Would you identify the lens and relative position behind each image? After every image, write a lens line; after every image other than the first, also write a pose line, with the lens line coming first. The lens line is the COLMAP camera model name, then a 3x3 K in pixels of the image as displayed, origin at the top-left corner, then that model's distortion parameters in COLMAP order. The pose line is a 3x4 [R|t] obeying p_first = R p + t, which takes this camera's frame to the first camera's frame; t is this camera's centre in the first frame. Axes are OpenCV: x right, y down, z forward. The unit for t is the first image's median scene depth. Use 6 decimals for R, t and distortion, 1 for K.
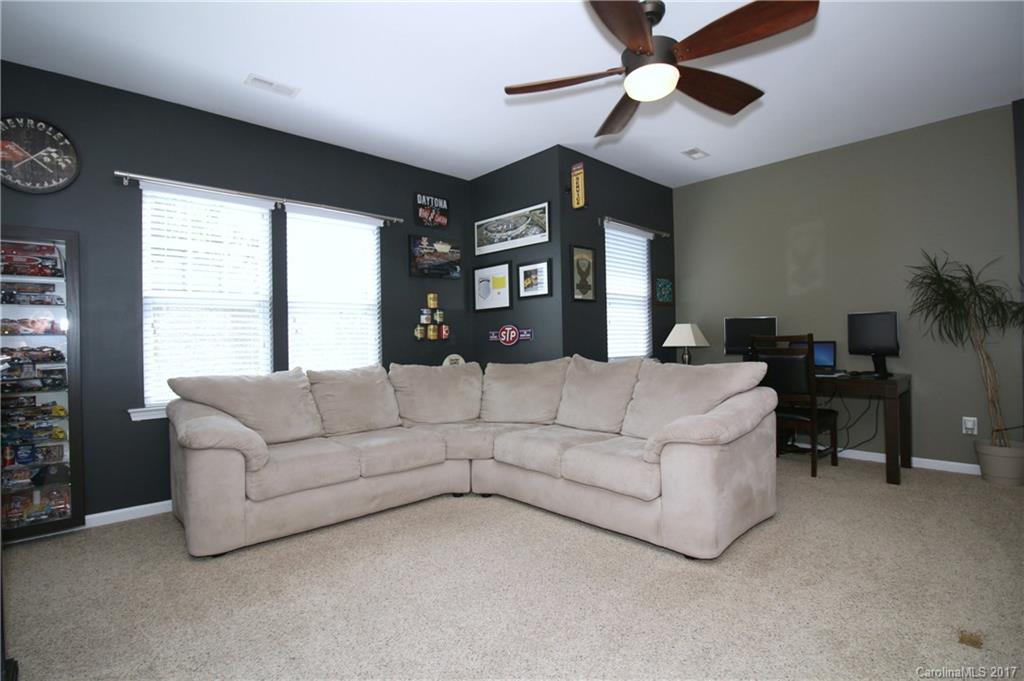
lens RADIAL K [[492.3, 0, 523.4], [0, 492.3, 334.1], [0, 0, 1]] dist [-0.003100, -0.001345]
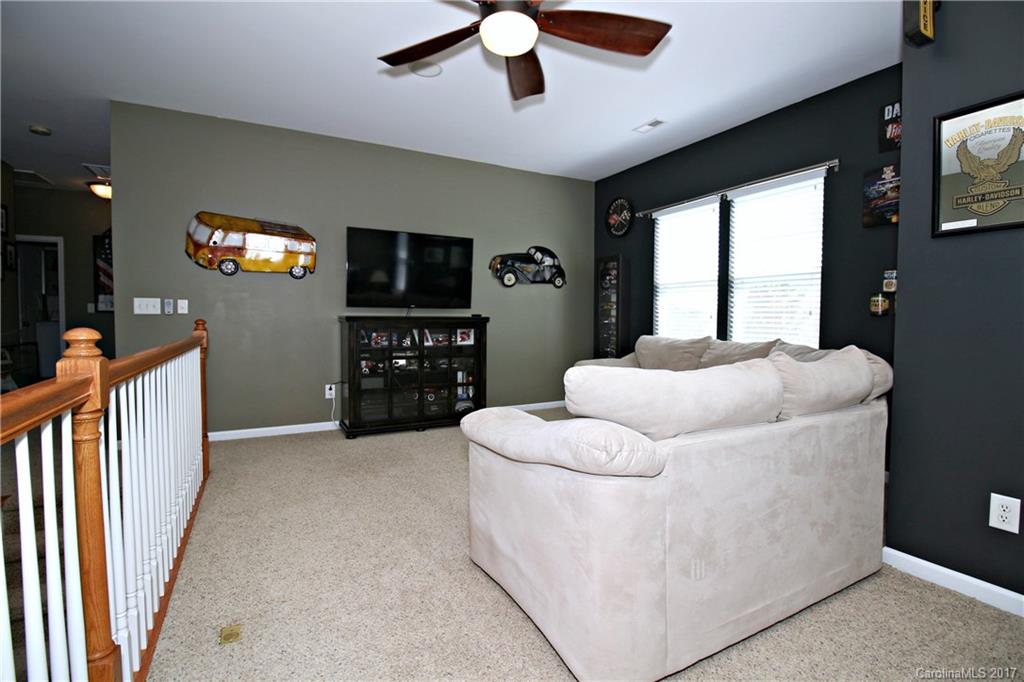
lens RADIAL K [[481.7, 0, 521.8], [0, 481.7, 339.6], [0, 0, 1]] dist [-0.001529, -0.000066]
pose [[-0.258145, 0.065666, -0.963872, 0.630605], [0.013814, 0.997836, 0.064280, -0.005088], [0.966008, 0.003278, -0.258493, 0.712986]]
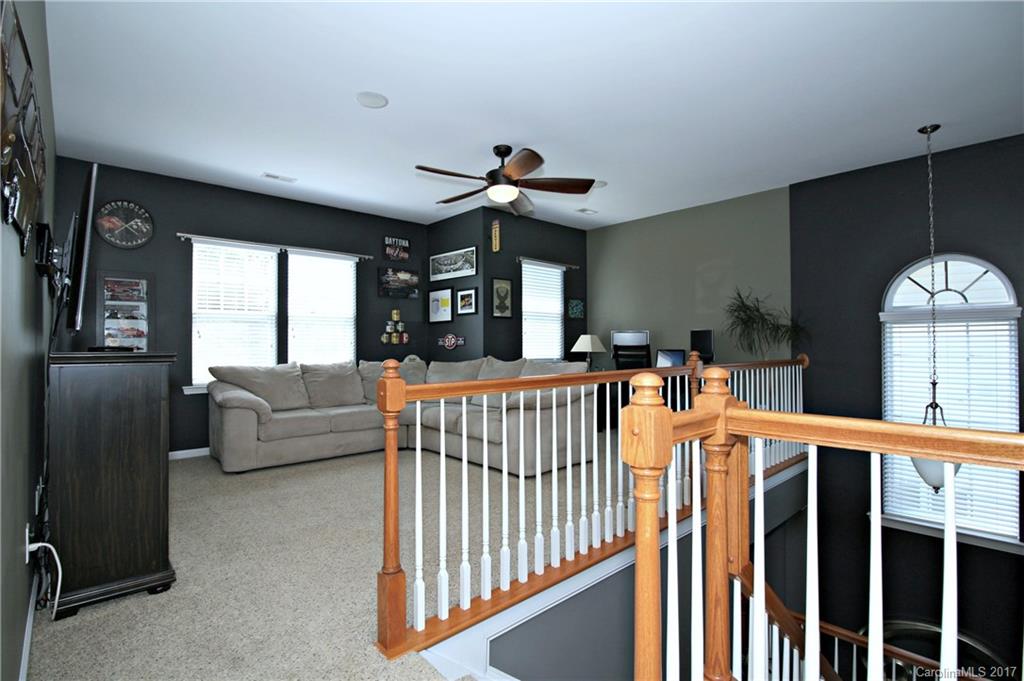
lens RADIAL K [[481.7, 0, 521.8], [0, 481.7, 339.1], [0, 0, 1]] dist [-0.001529, -0.000066]
pose [[0.999771, 0.015506, -0.014751, 0.197945], [-0.015458, 0.999875, 0.003379, -0.012471], [0.014801, -0.003150, 0.999885, -0.349790]]
